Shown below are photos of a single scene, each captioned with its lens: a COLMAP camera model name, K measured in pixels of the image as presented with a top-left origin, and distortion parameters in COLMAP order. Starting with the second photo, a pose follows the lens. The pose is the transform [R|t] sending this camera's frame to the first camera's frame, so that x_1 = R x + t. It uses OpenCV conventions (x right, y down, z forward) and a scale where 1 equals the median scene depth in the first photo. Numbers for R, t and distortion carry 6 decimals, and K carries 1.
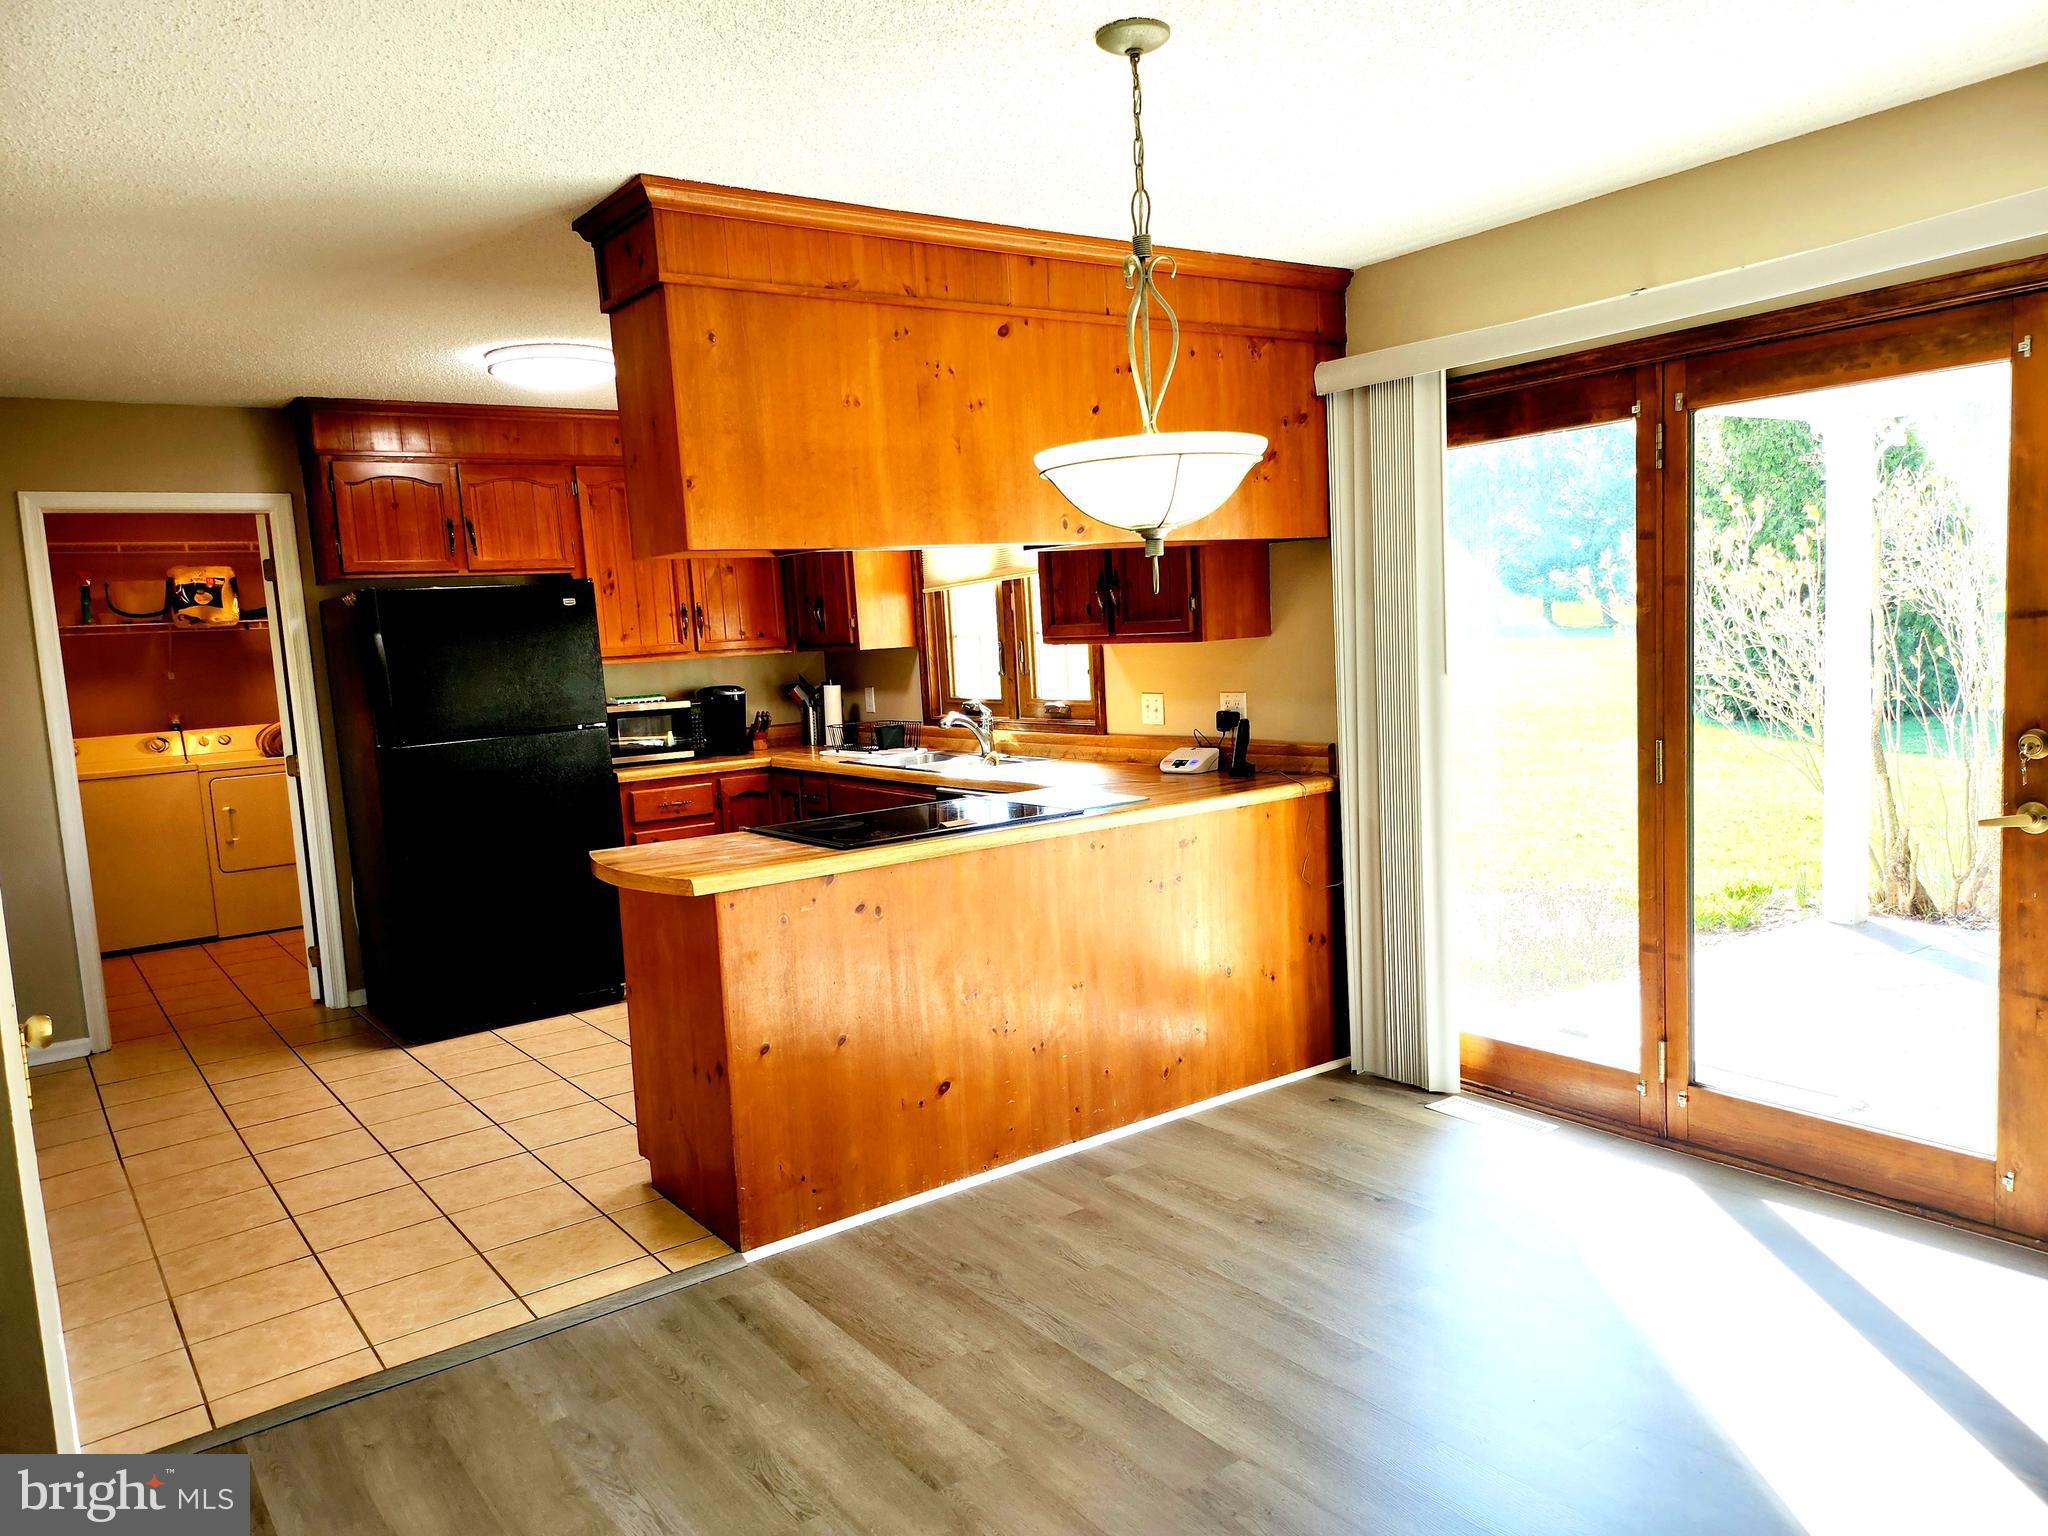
lens RADIAL K [[1443.3, 0, 1033.6], [0, 1443.3, 769.7], [0, 0, 1]] dist [0.045827, -0.045466]
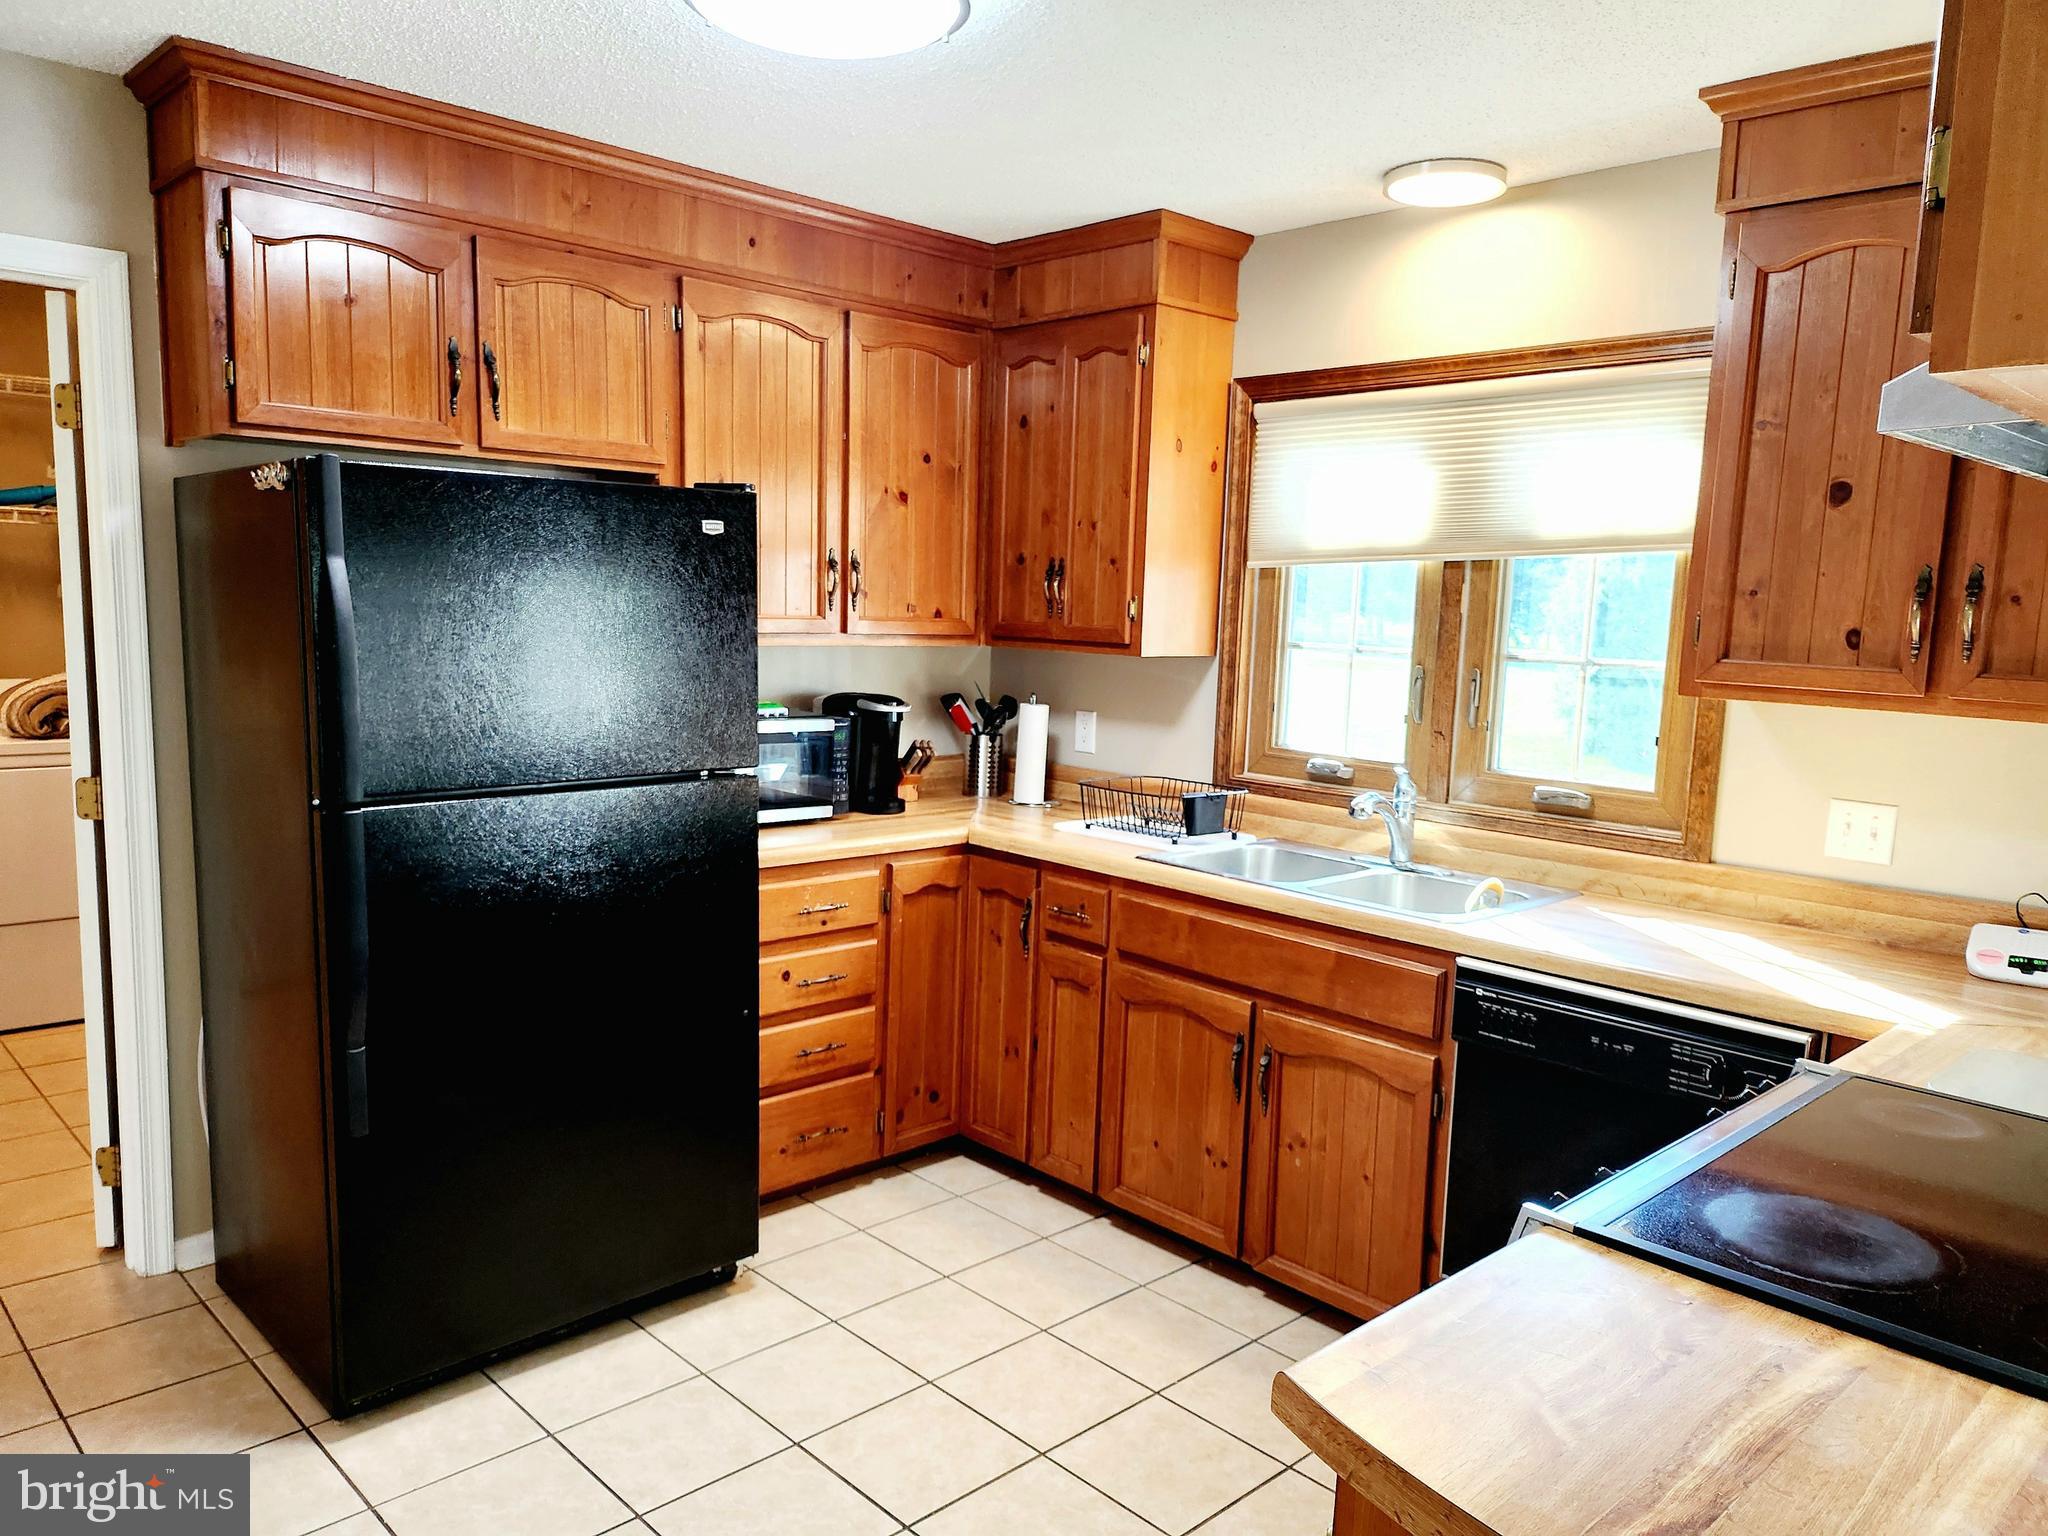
lens RADIAL K [[1443.3, 0, 1023.9], [0, 1443.3, 775.3], [0, 0, 1]] dist [0.045827, -0.045466]
pose [[0.987541, 0.071114, 0.140378, -0.254973], [-0.073613, 0.997206, 0.012687, -0.040399], [-0.139083, -0.022863, 0.990017, 0.443943]]
